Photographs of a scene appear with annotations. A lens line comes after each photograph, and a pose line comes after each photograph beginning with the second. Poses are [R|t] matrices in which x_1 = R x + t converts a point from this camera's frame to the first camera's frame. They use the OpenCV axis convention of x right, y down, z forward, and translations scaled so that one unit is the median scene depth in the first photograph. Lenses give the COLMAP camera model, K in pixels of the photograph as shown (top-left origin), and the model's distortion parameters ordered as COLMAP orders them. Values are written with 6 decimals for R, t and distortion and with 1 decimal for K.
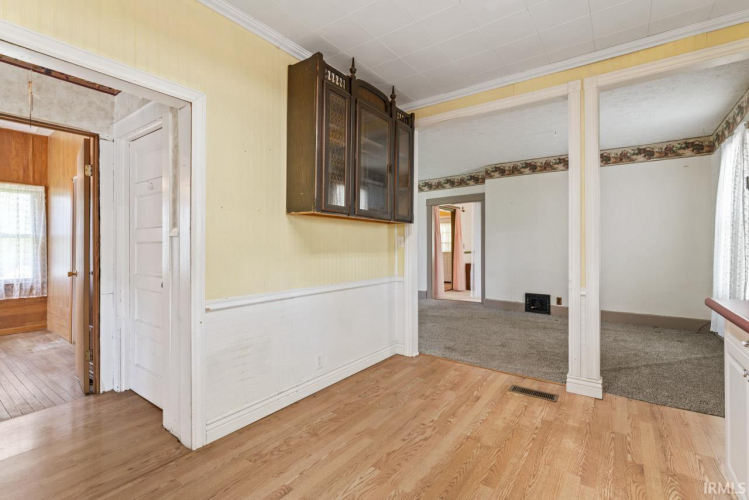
lens RADIAL K [[342.9, 0, 375.4], [0, 342.9, 247.4], [0, 0, 1]] dist [0.000878, 0.001113]
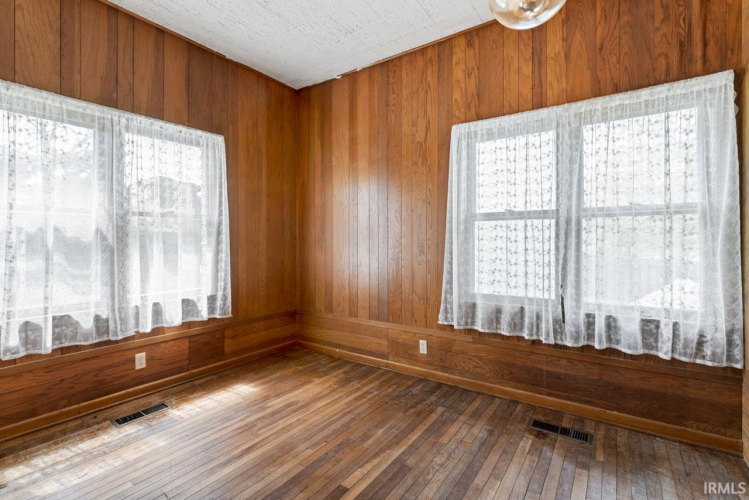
lens RADIAL K [[342.9, 0, 372.4], [0, 342.9, 246.7], [0, 0, 1]] dist [0.000878, 0.001113]
pose [[0.016768, -0.001617, -0.999858, -0.615858], [0.004261, 0.999990, -0.001545, 0.012127], [0.999850, -0.004235, 0.016774, 0.620443]]
